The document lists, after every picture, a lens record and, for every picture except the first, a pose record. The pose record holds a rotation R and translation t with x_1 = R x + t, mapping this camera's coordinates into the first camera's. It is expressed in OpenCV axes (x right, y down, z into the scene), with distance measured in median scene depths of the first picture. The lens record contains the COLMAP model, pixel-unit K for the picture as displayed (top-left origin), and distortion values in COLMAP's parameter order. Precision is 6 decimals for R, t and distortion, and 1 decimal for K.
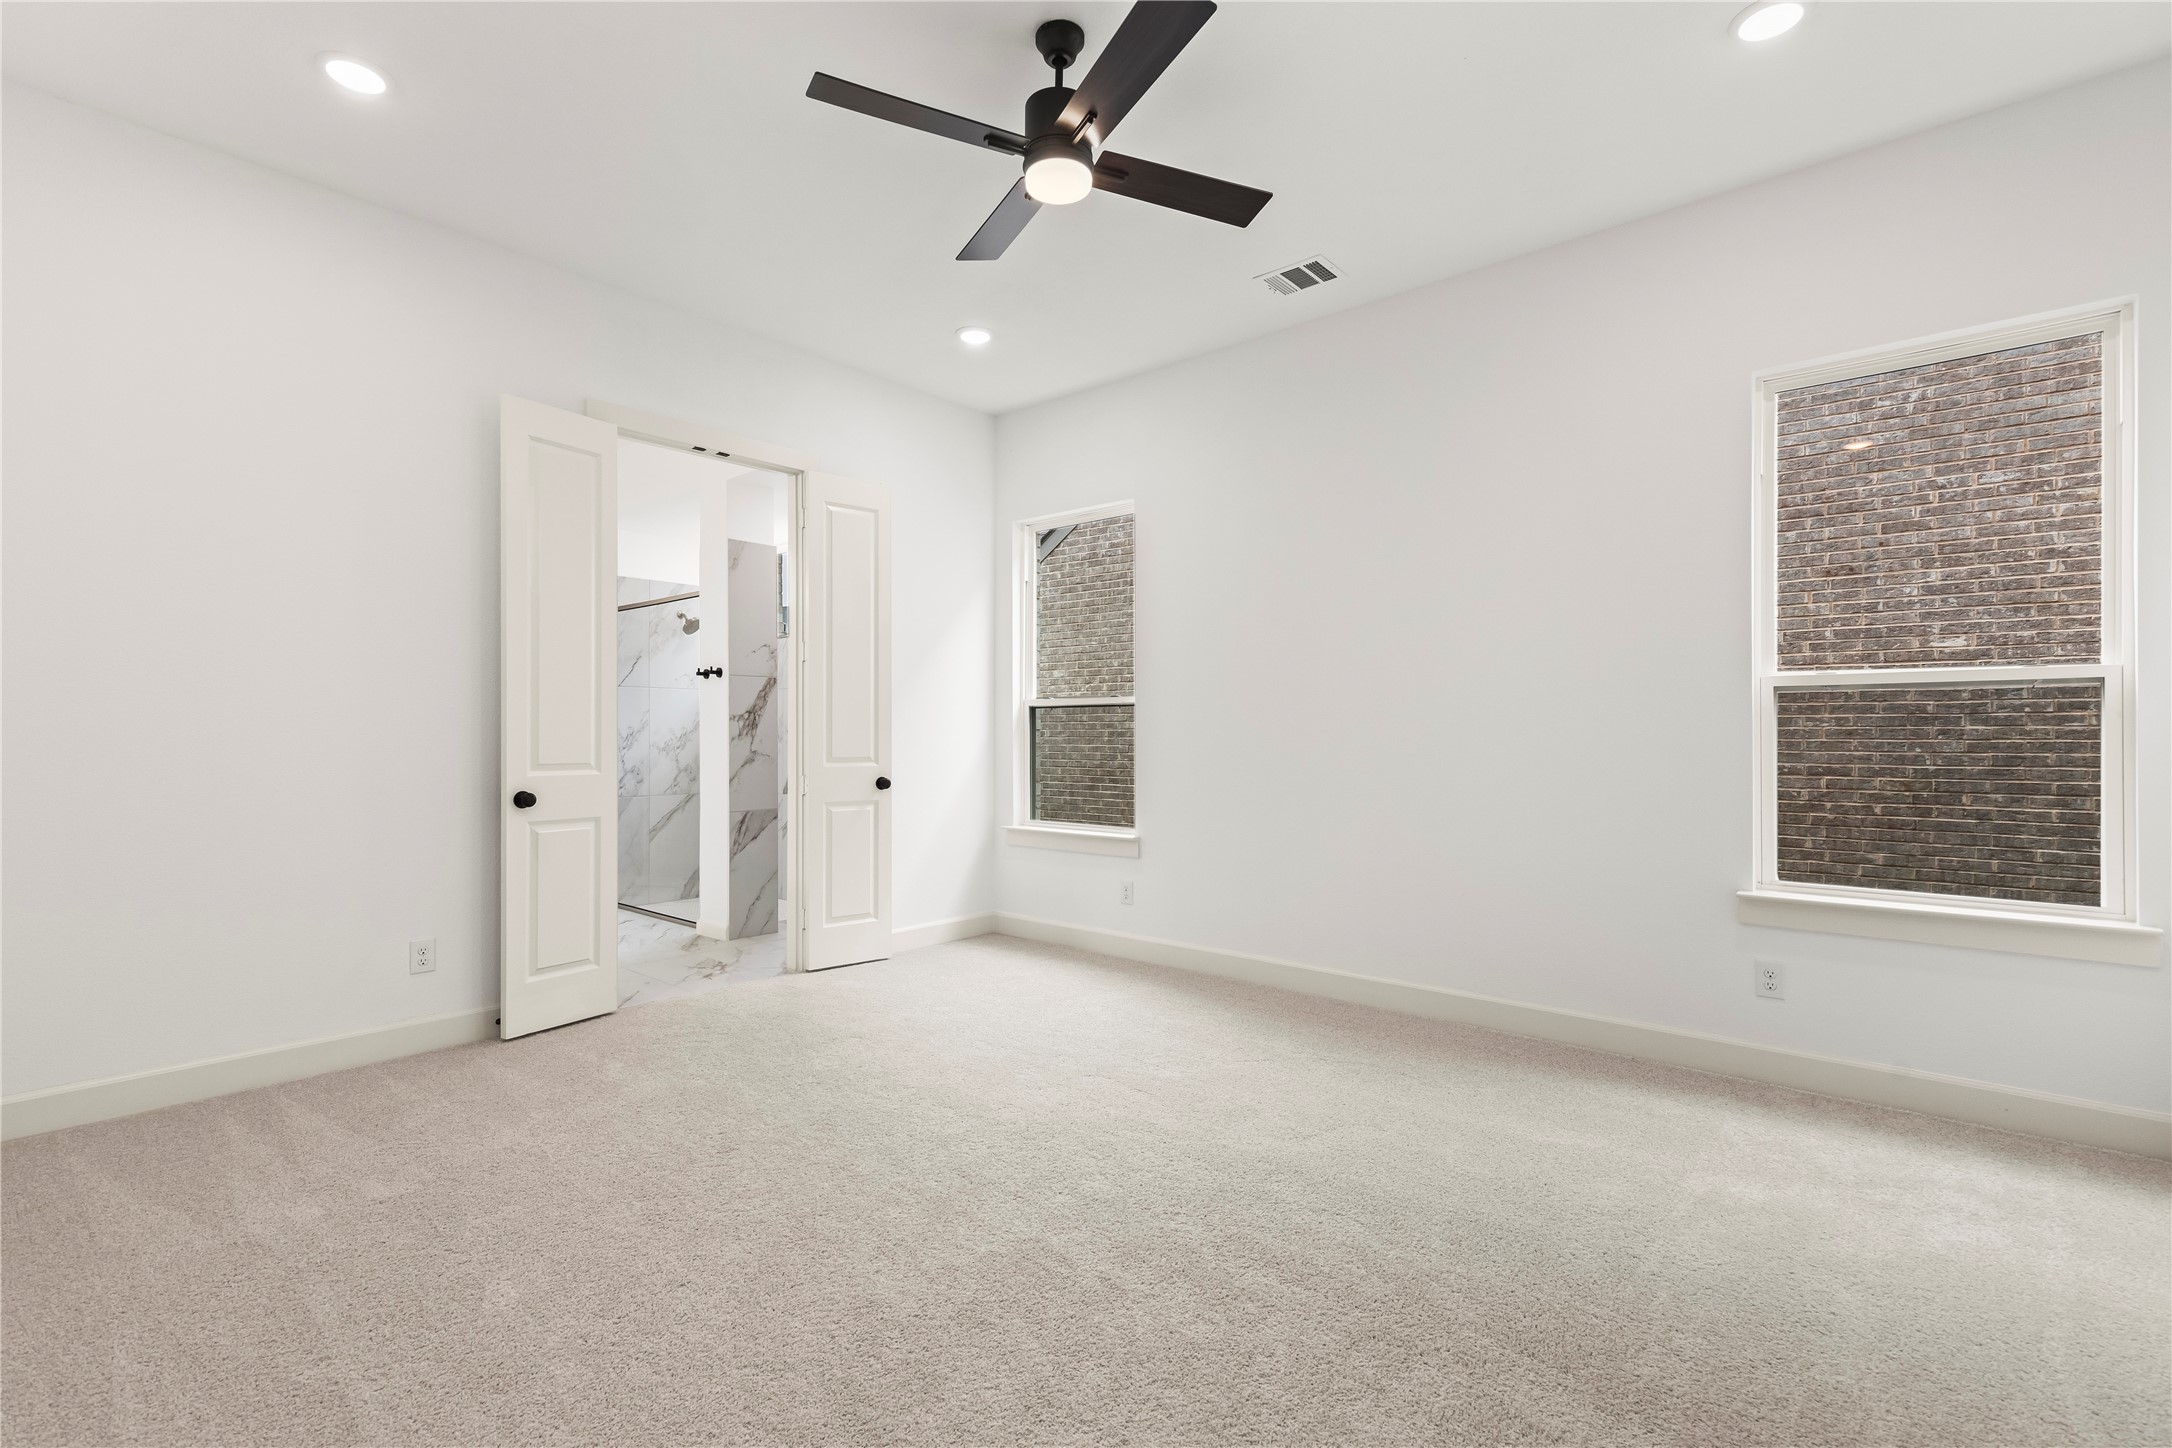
lens RADIAL K [[974.4, 0, 1095.7], [0, 974.4, 731.7], [0, 0, 1]] dist [0.009144, -0.002237]
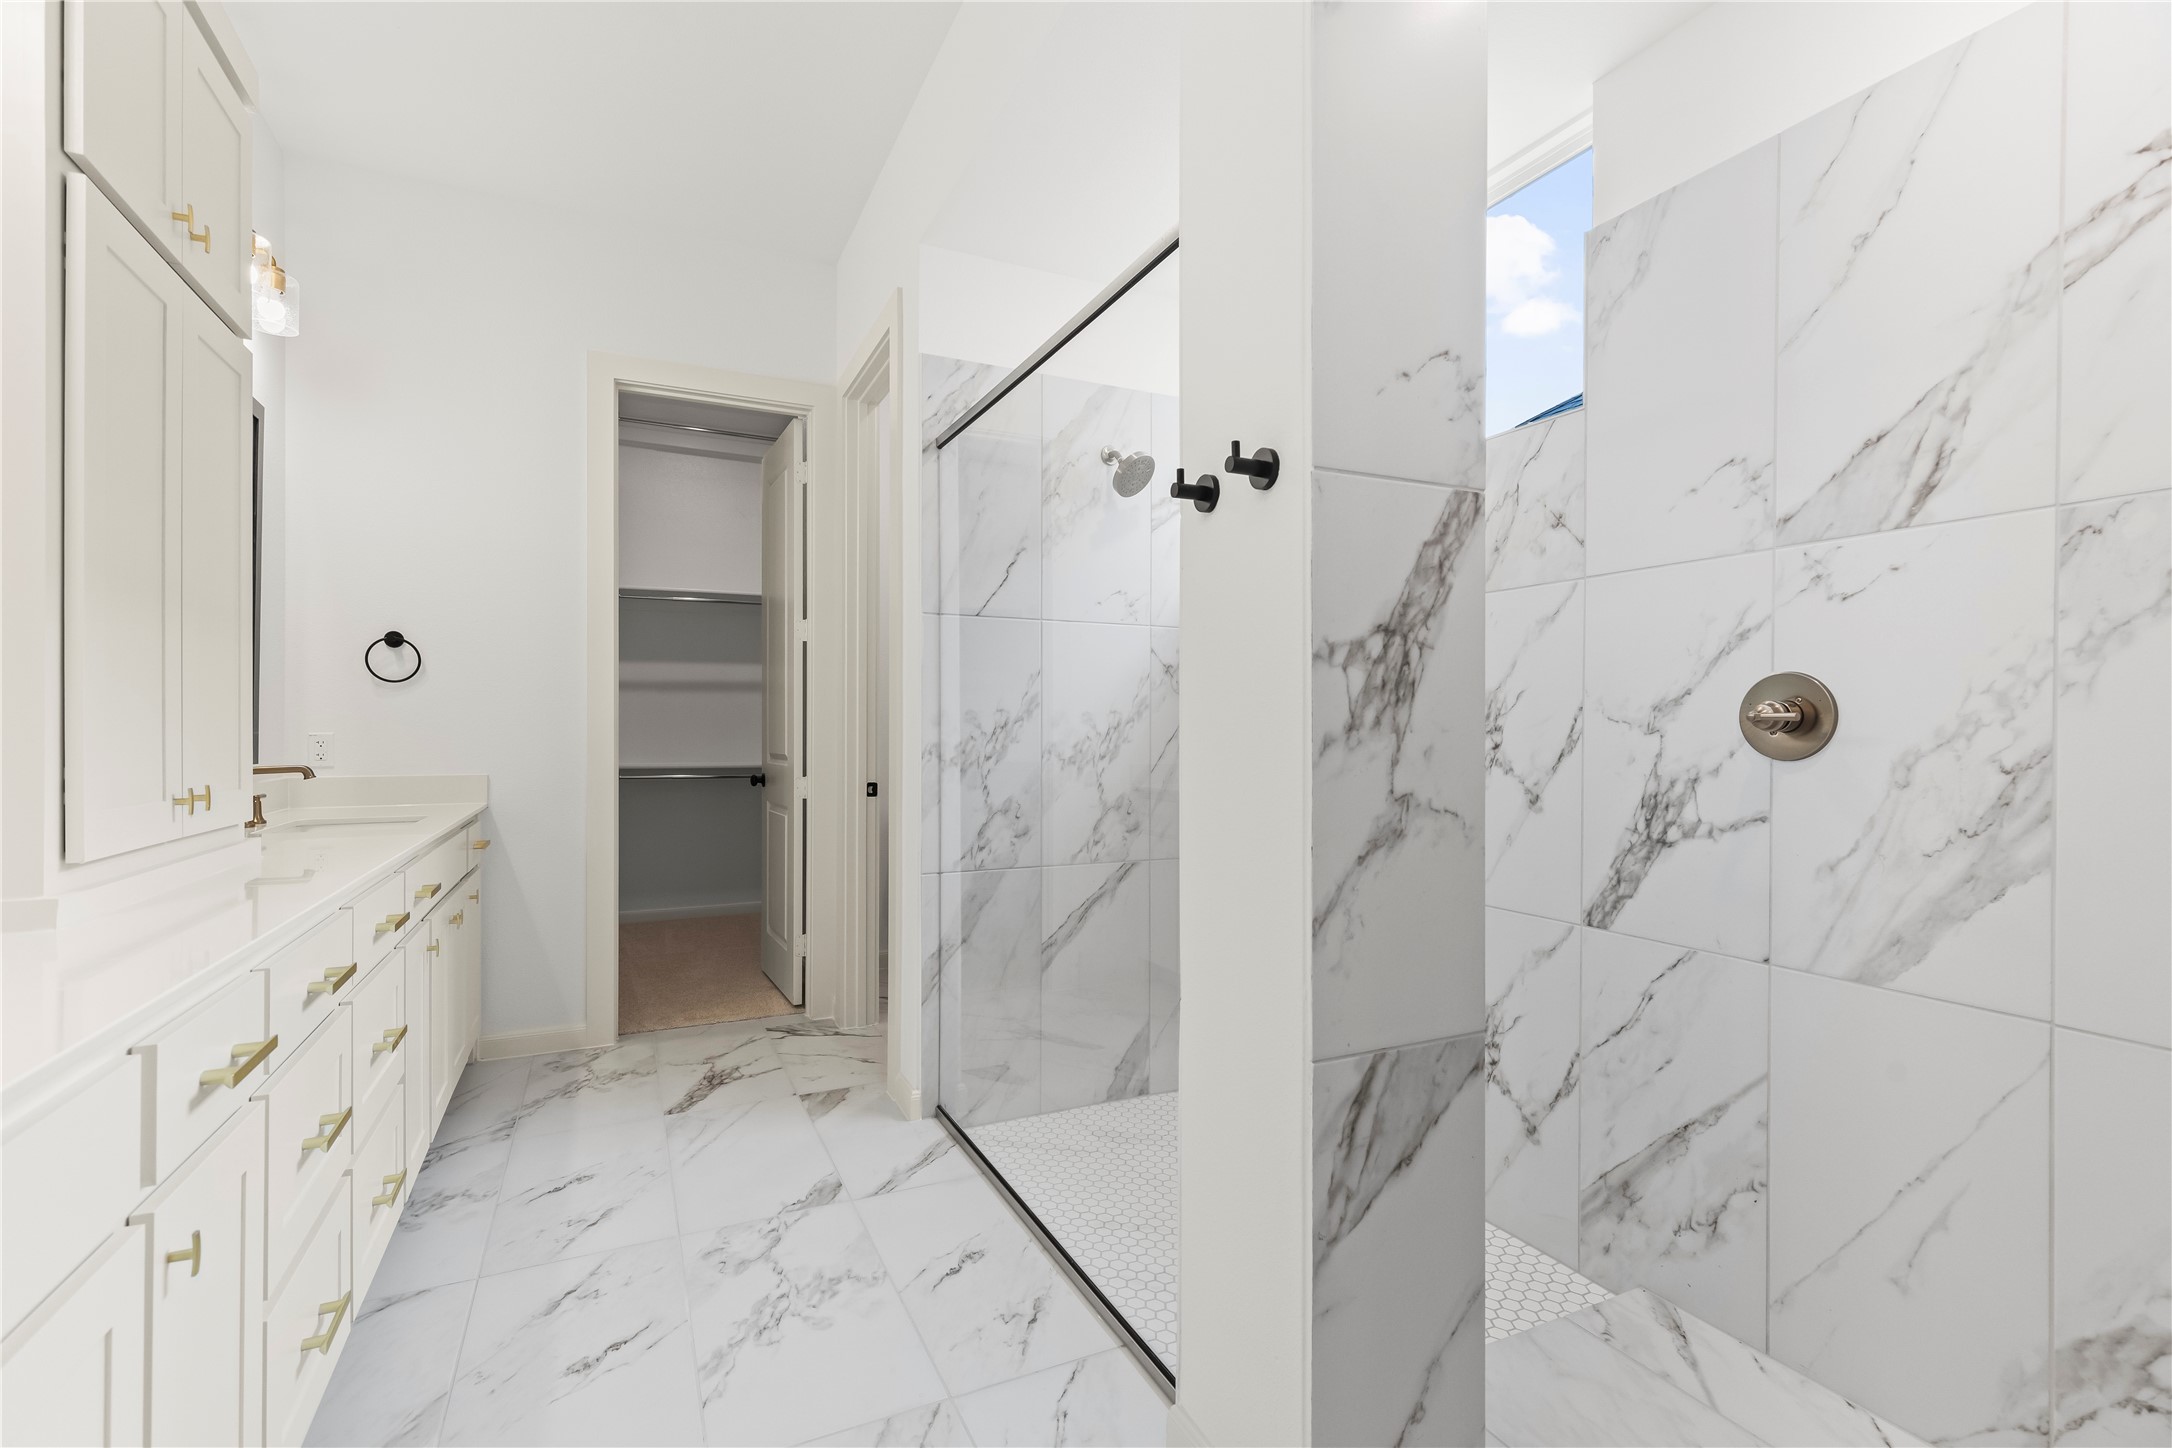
lens RADIAL K [[974.4, 0, 1086.0], [0, 974.4, 727.7], [0, 0, 1]] dist [0.009144, -0.002237]
pose [[0.914986, 0.002728, -0.403476, -0.325808], [-0.002352, 0.999996, 0.001426, 0.003256], [0.403478, -0.000355, 0.914989, 0.753599]]
